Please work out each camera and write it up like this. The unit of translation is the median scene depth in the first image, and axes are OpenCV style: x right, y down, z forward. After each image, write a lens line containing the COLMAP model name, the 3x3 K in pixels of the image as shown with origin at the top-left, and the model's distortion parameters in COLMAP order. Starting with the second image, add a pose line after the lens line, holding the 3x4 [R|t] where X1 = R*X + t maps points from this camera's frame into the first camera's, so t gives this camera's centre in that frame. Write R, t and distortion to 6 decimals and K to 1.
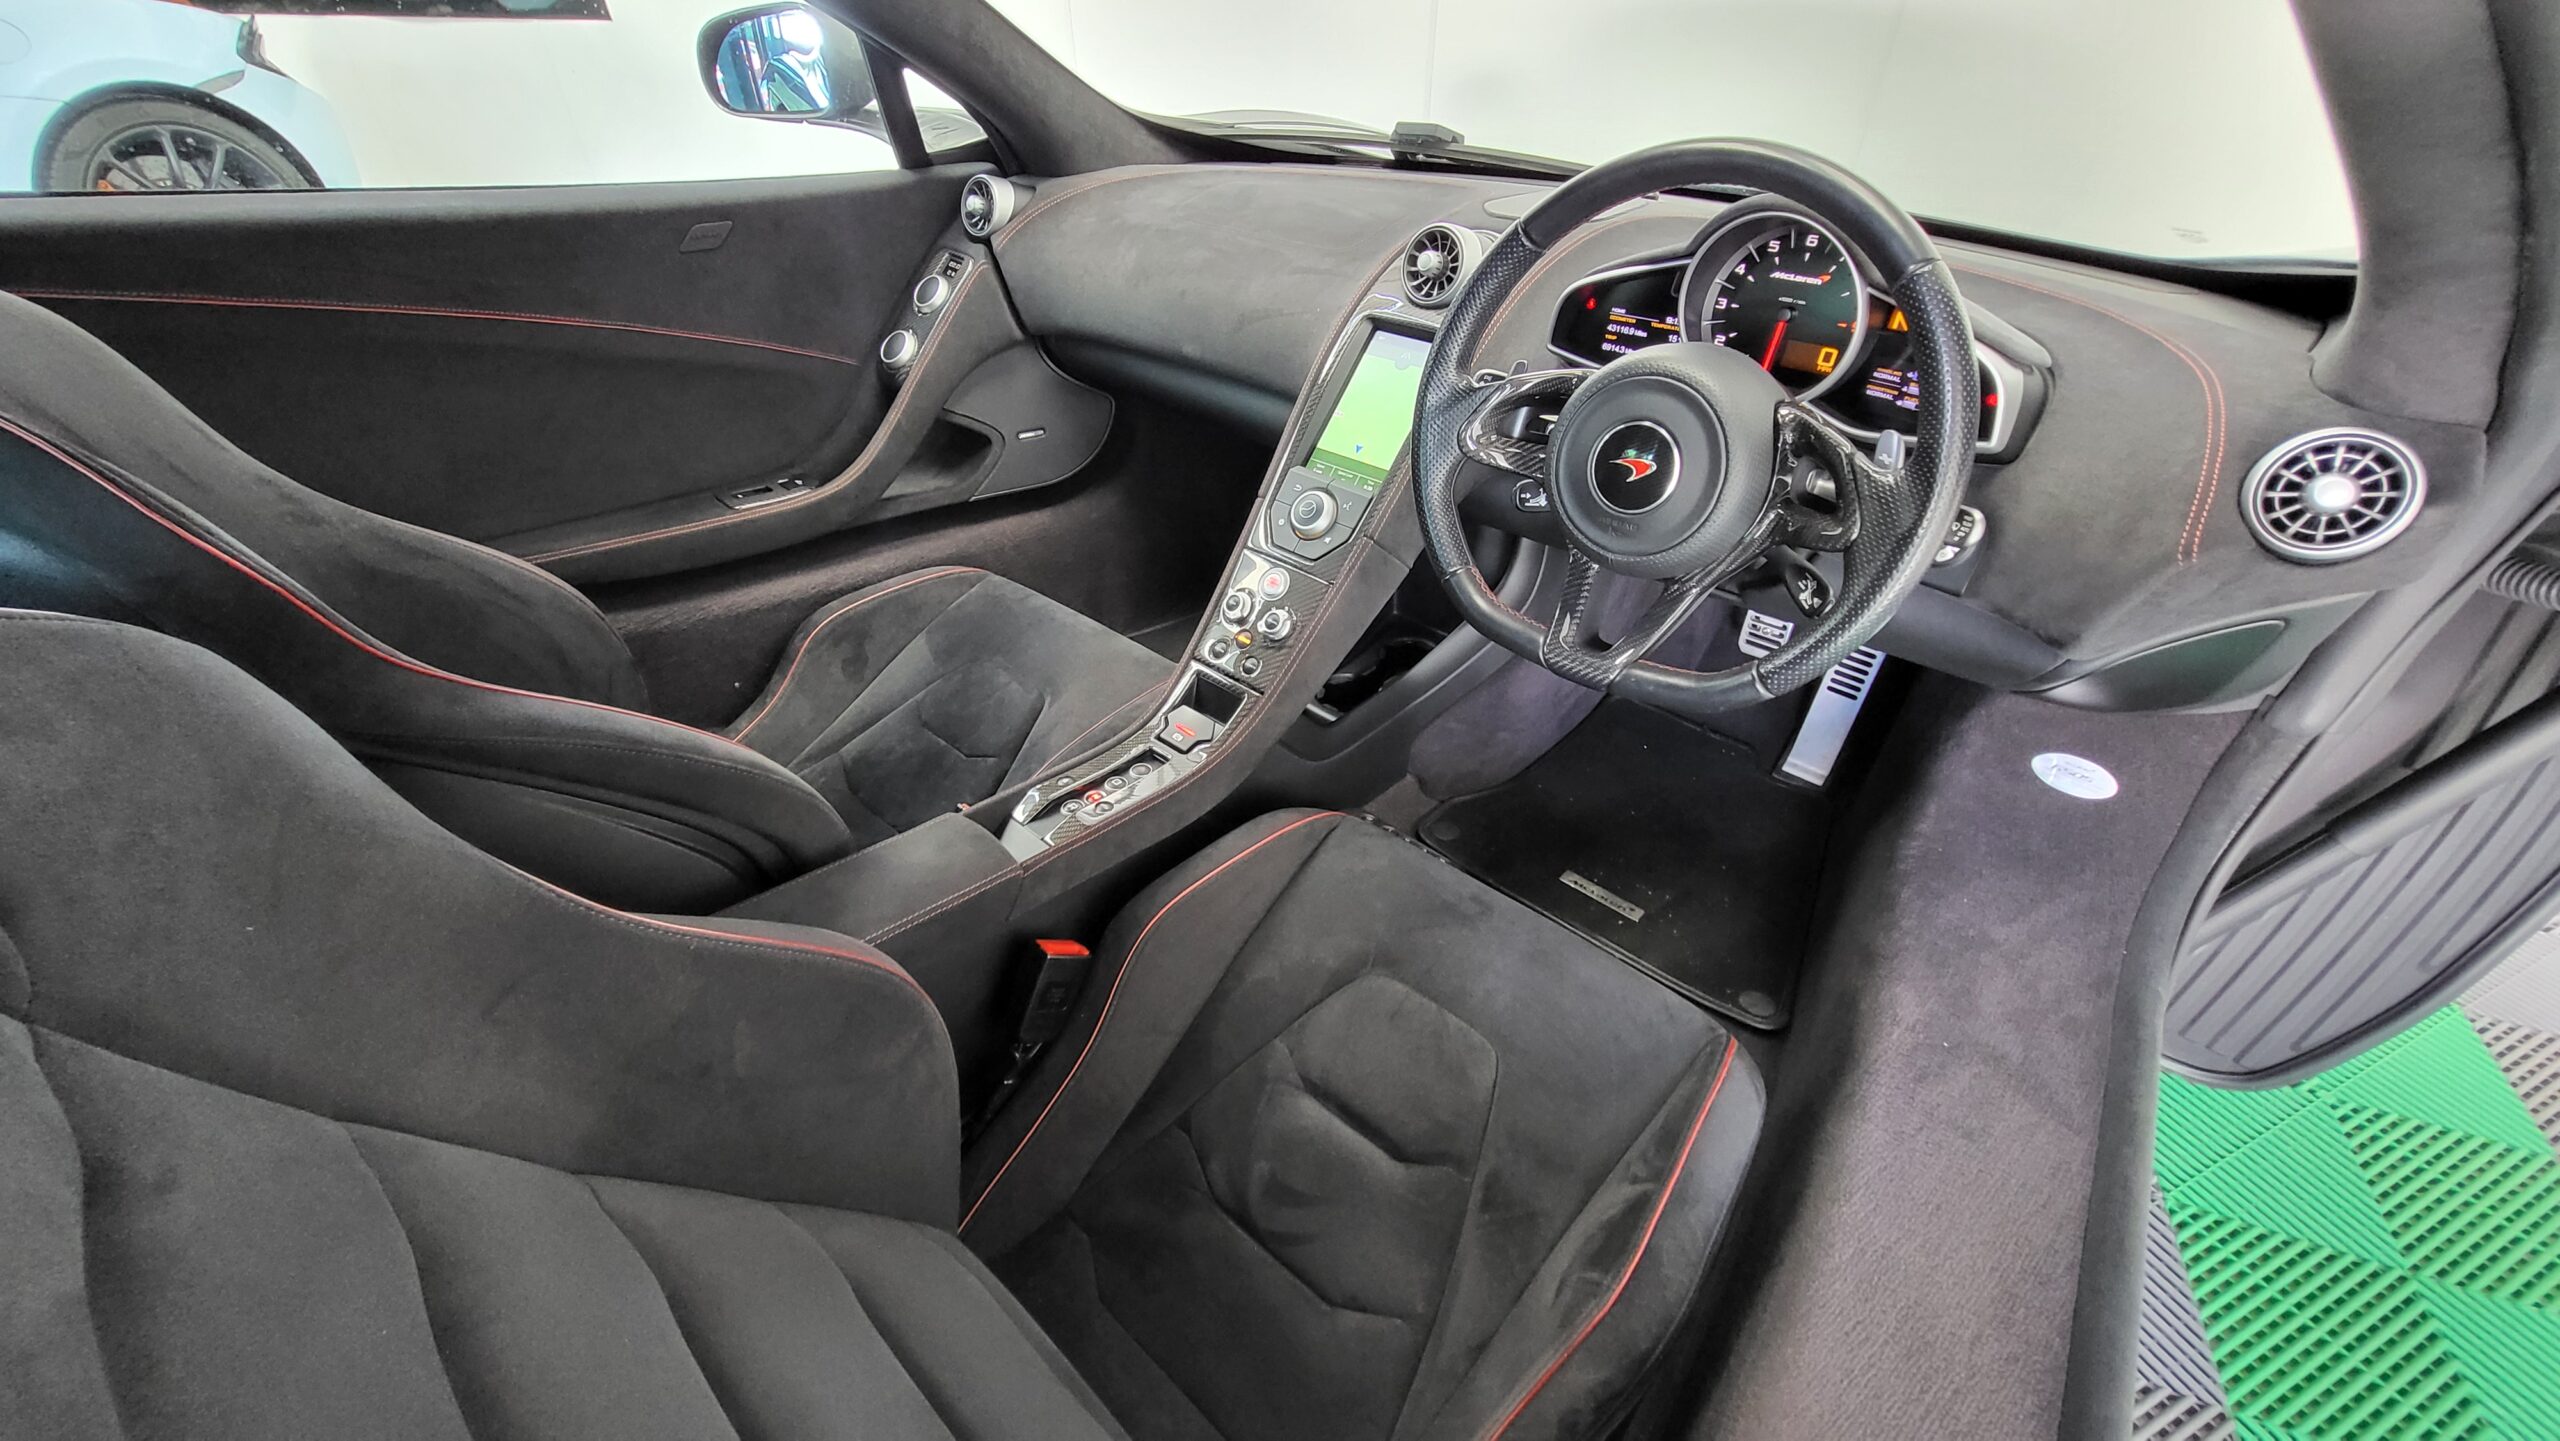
lens RADIAL K [[996.3, 0, 1269.3], [0, 996.3, 727.0], [0, 0, 1]] dist [0.000743, -0.000404]
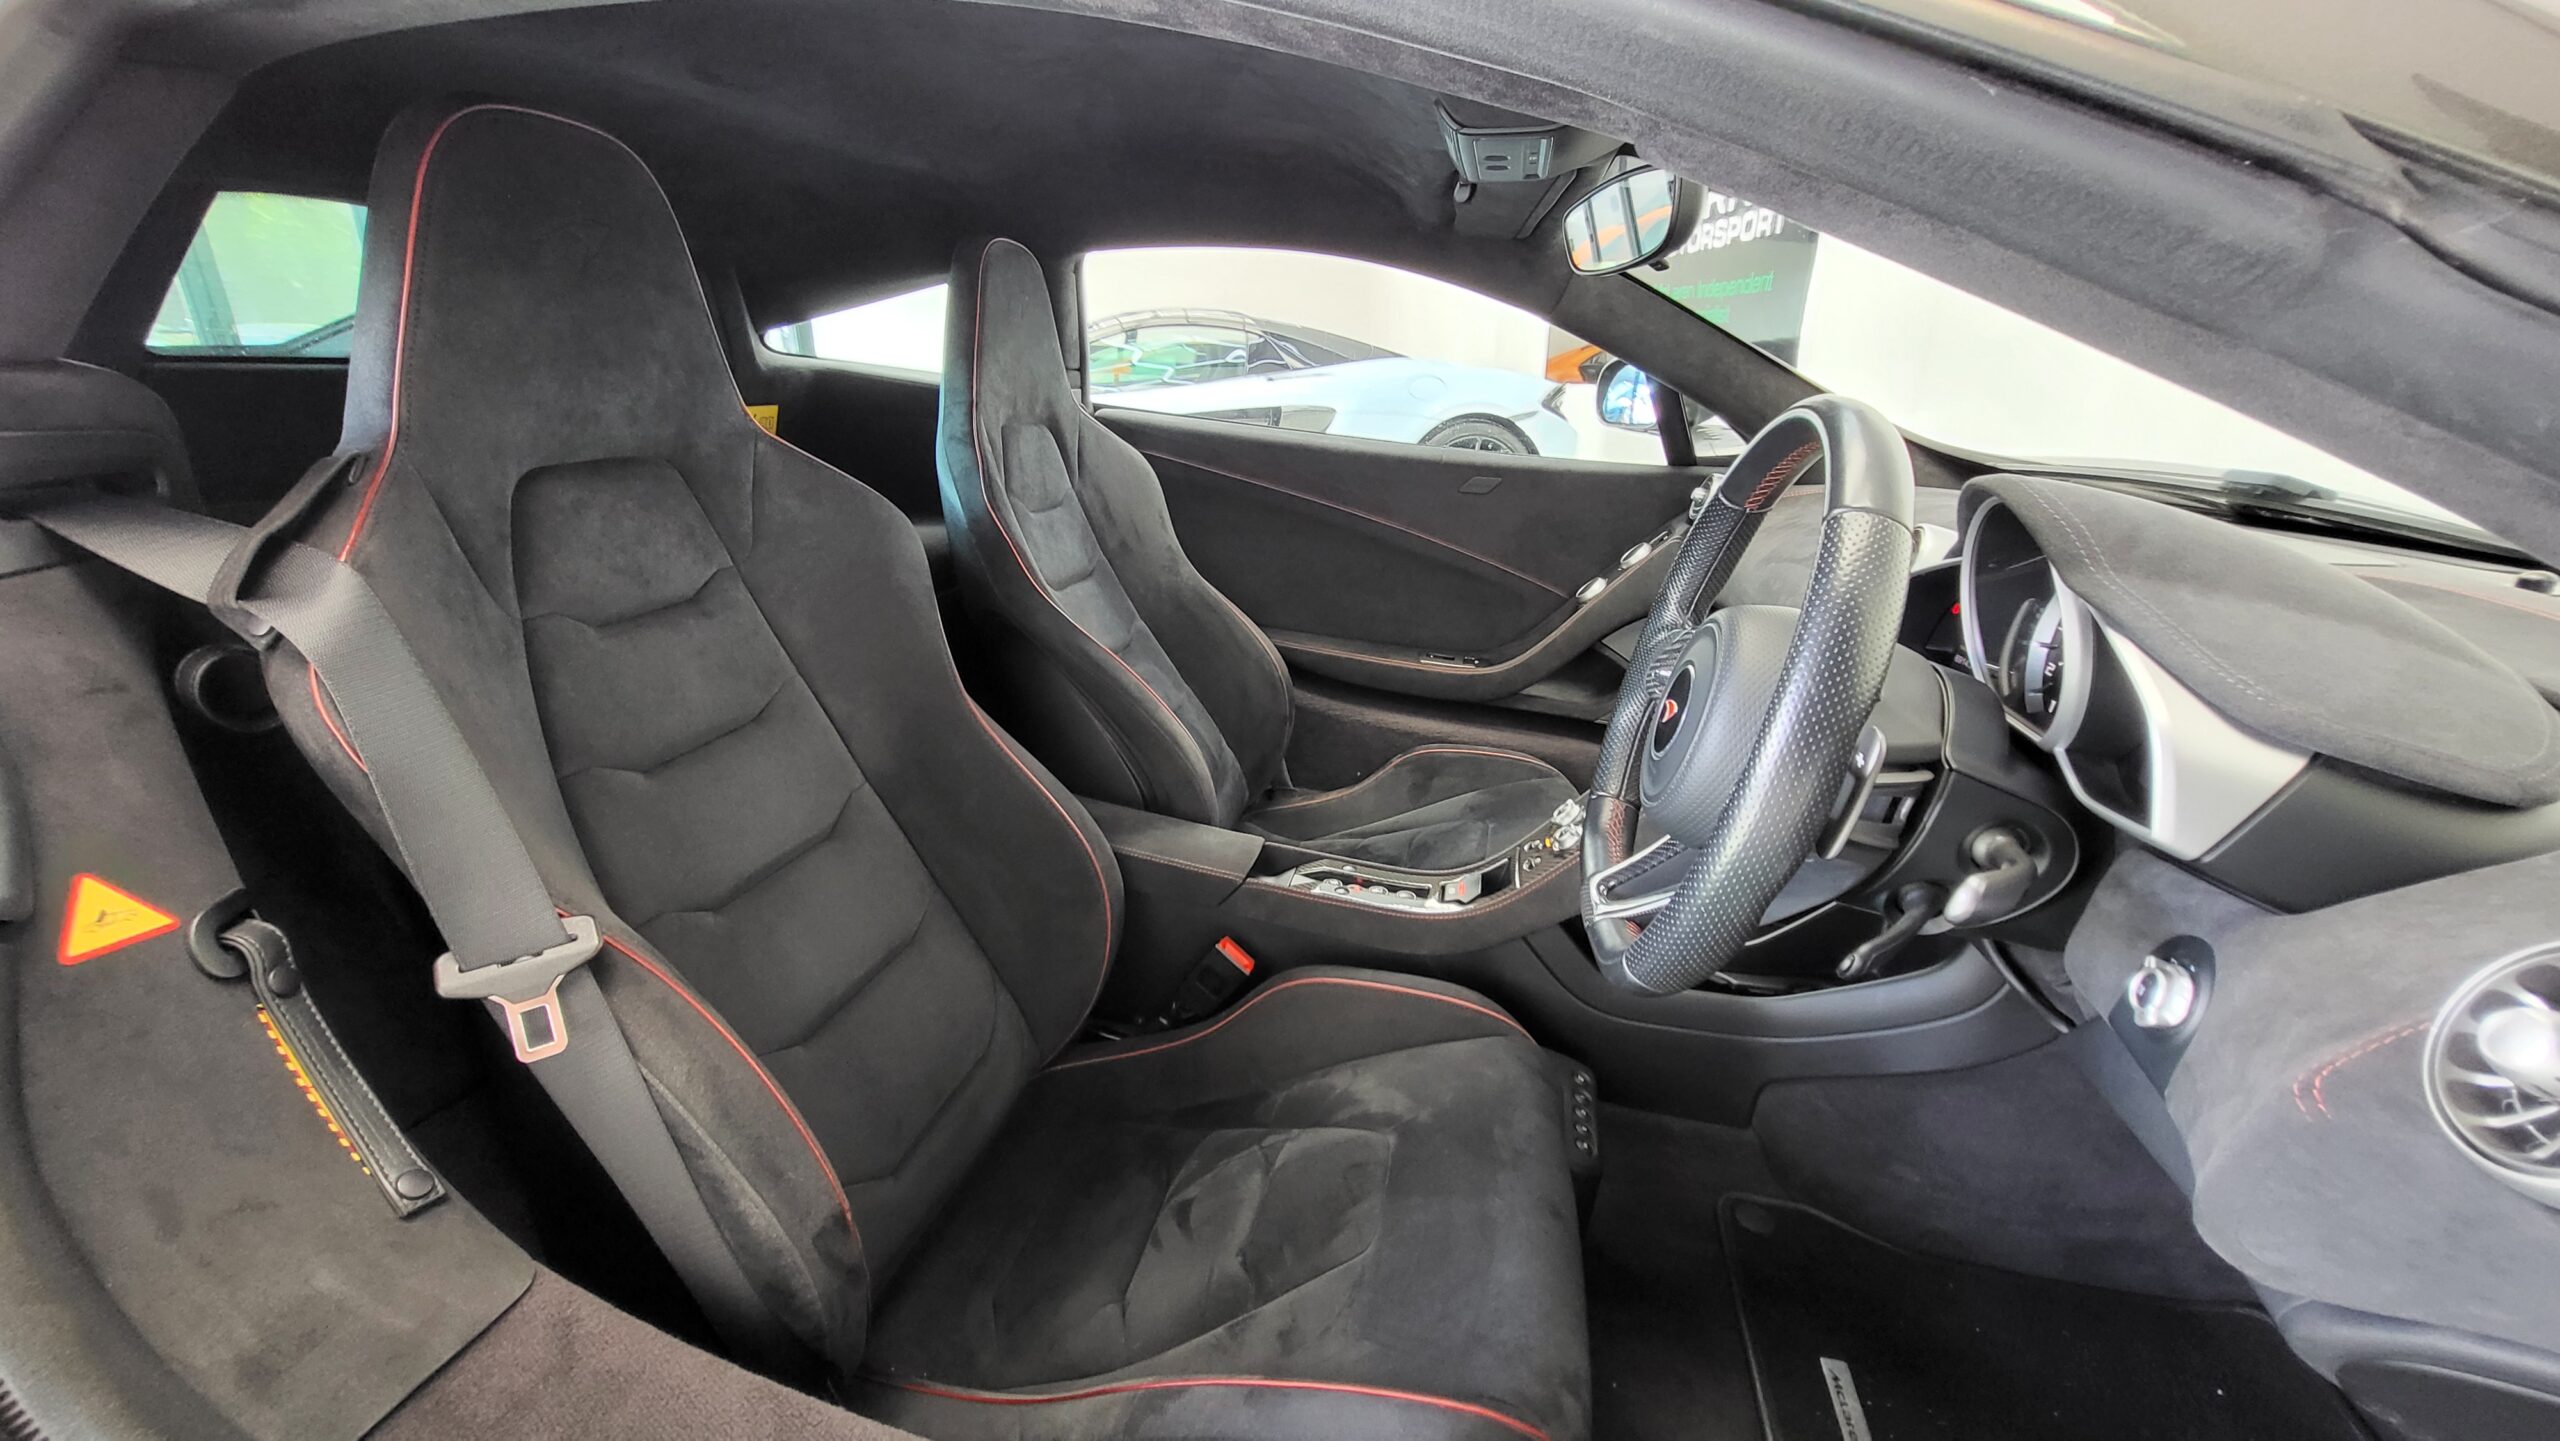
lens RADIAL K [[996.3, 0, 1304.8], [0, 996.3, 720.8], [0, 0, 1]] dist [0.000743, -0.000404]
pose [[0.518209, 0.283512, -0.806895, 0.766577], [-0.516711, 0.855590, -0.031224, -0.035402], [0.681520, 0.433112, 0.589869, 0.176312]]
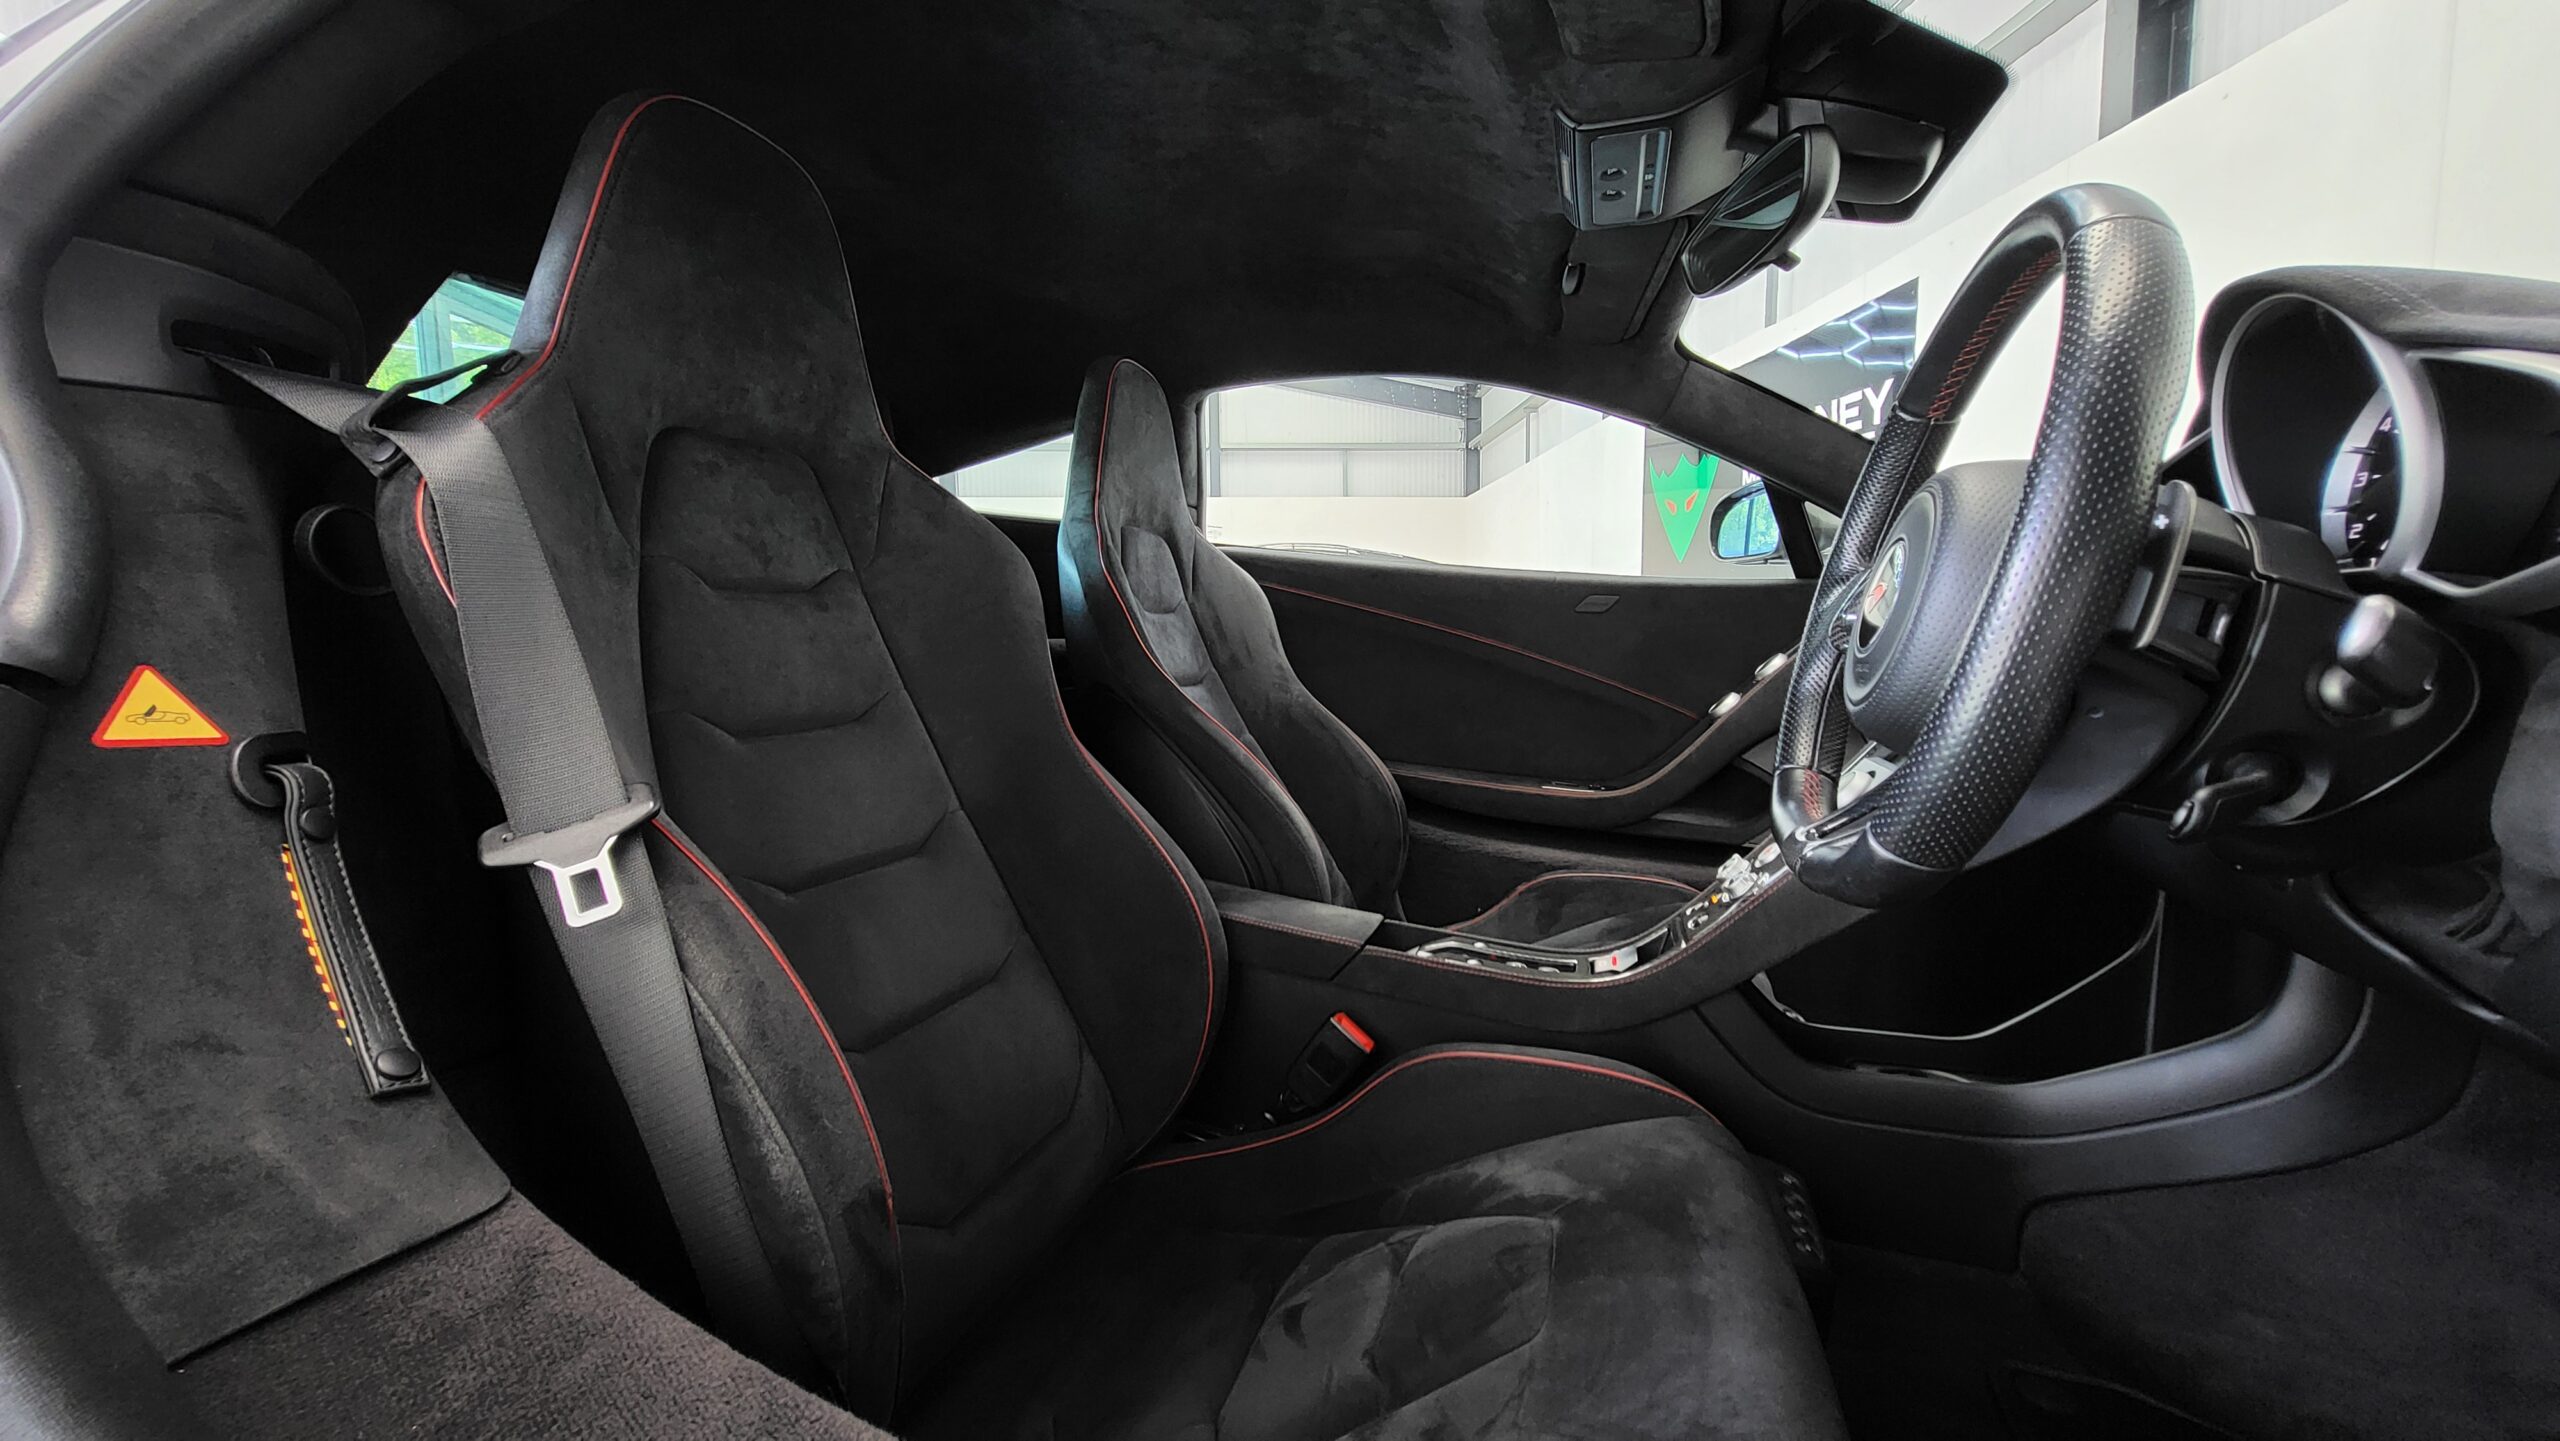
lens RADIAL K [[996.3, 0, 1306.9], [0, 996.3, 725.0], [0, 0, 1]] dist [0.000743, -0.000404]
pose [[0.434703, 0.074321, -0.897502, 0.722999], [-0.525661, 0.830142, -0.185860, 0.169773], [0.731241, 0.552576, 0.399934, 0.324540]]
